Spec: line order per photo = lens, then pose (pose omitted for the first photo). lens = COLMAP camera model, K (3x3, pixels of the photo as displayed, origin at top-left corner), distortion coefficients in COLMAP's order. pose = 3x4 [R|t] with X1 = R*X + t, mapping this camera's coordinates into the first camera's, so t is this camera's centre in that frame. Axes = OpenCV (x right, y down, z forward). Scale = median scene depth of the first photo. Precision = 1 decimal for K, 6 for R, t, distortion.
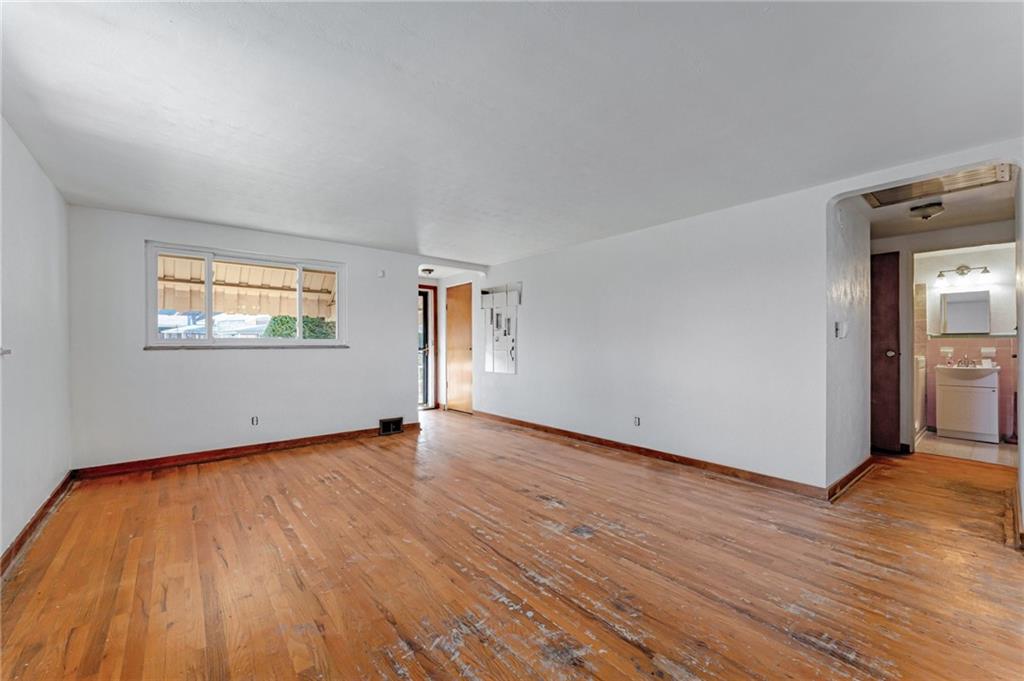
lens RADIAL K [[410.6, 0, 512.0], [0, 410.6, 340.5], [0, 0, 1]] dist [0.001027, 0.000334]
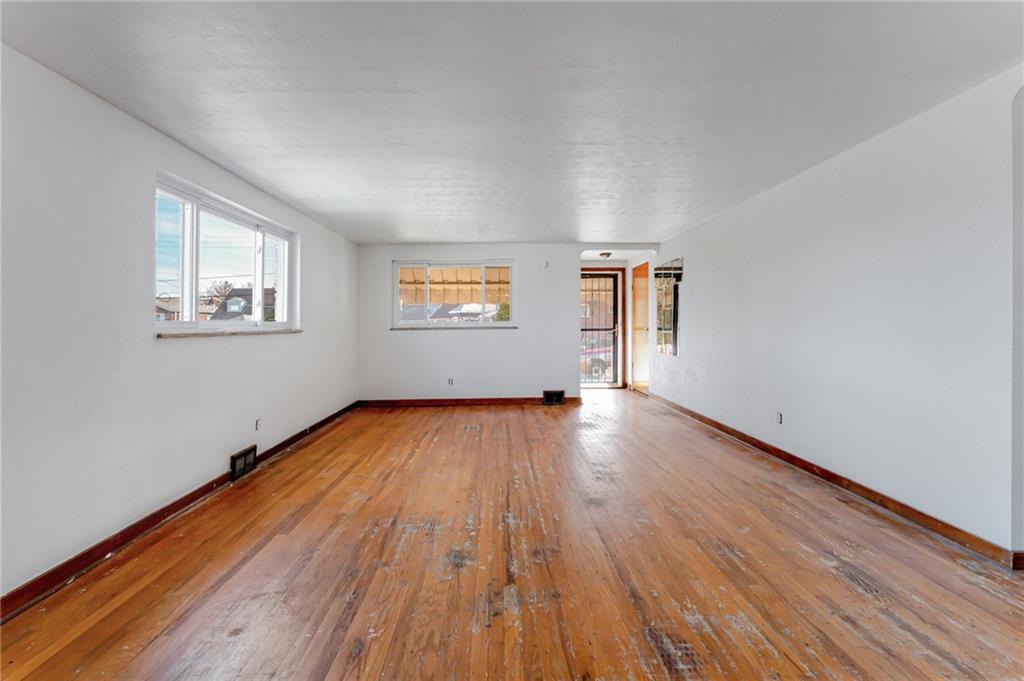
lens RADIAL K [[422.1, 0, 507.9], [0, 422.1, 318.5], [0, 0, 1]] dist [0.001058, 0.000442]
pose [[0.784179, -0.016402, -0.620317, 0.613639], [0.012923, 0.999865, -0.010101, 0.001594], [0.620400, -0.000095, 0.784286, 0.015602]]
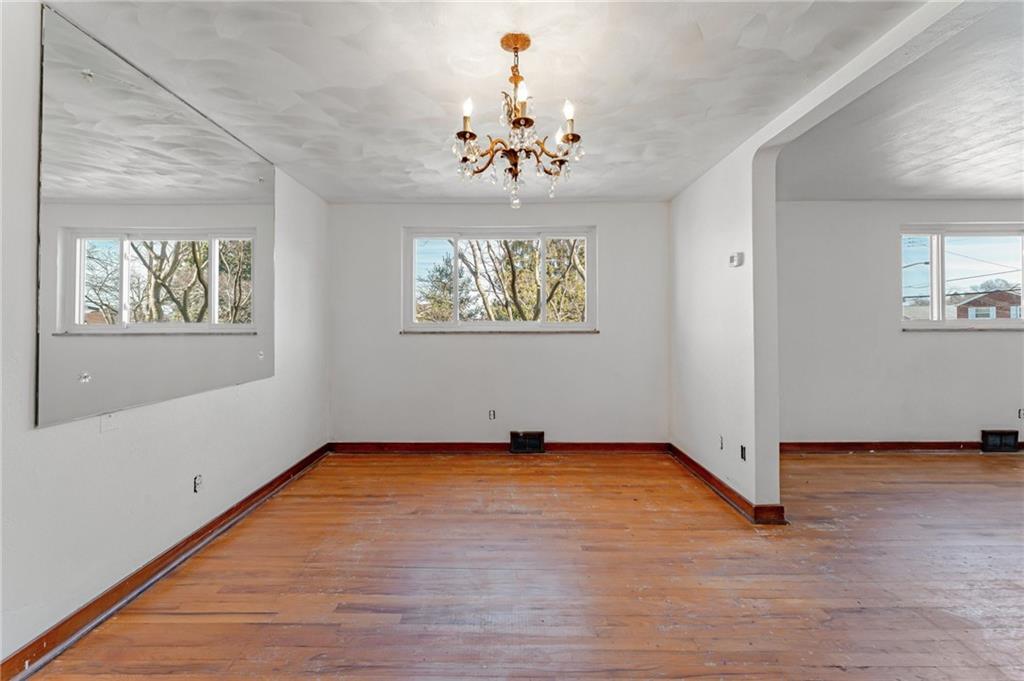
lens RADIAL K [[415.2, 0, 511.9], [0, 415.2, 315.4], [0, 0, 1]] dist [-0.000776, -0.000252]
pose [[-0.652143, -0.014462, -0.757958, 1.351666], [0.007327, 0.999651, -0.025377, -0.002891], [0.758061, -0.022104, -0.651809, 0.166543]]
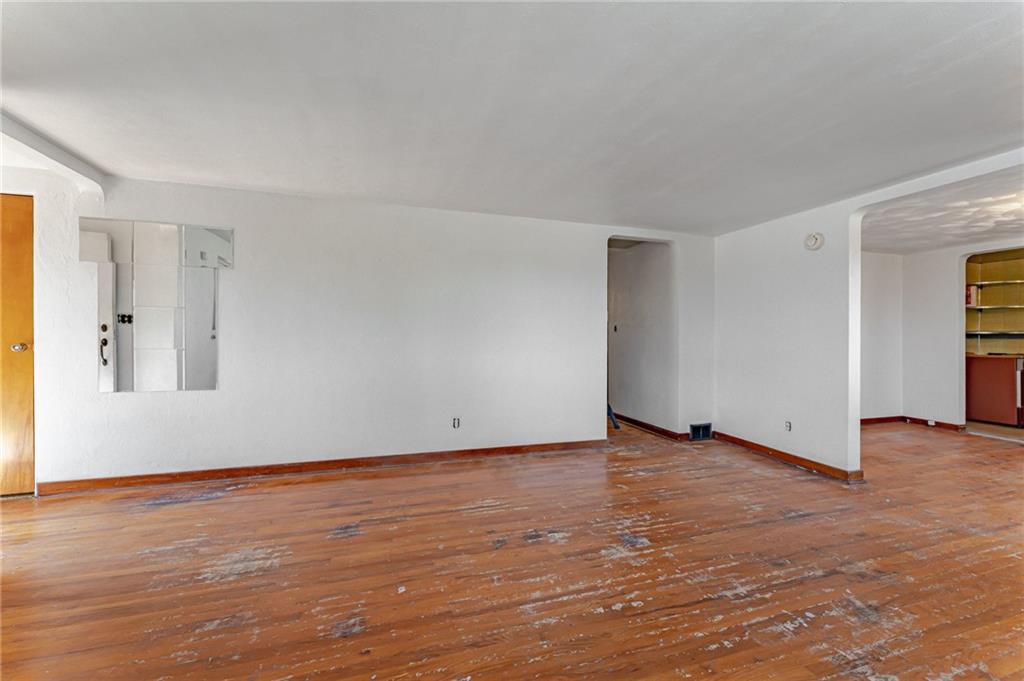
lens RADIAL K [[410.5, 0, 517.6], [0, 410.5, 337.6], [0, 0, 1]] dist [-0.000017, 0.000326]
pose [[0.374830, -0.004521, 0.927083, -0.718662], [-0.014094, 0.999845, 0.010574, -0.000968], [-0.926987, -0.017030, 0.374708, 0.820726]]
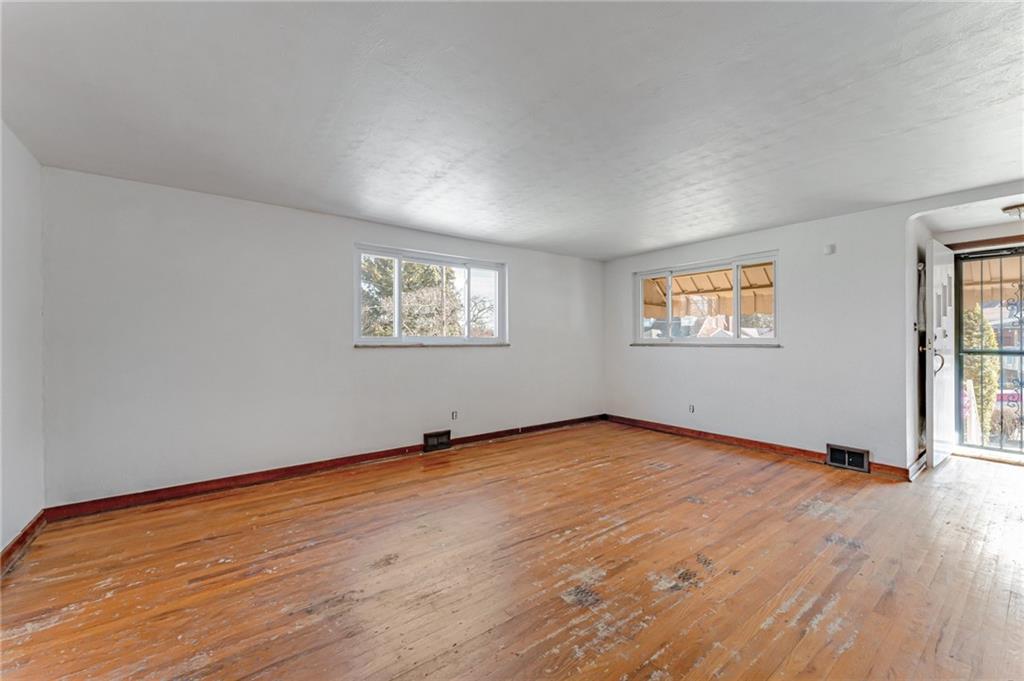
lens RADIAL K [[411.1, 0, 509.2], [0, 411.1, 334.6], [0, 0, 1]] dist [0.000751, 0.000205]
pose [[-0.052171, -0.013453, -0.998548, 0.843342], [0.004497, 0.999896, -0.013706, 0.001612], [0.998628, -0.005206, -0.052105, 0.829790]]
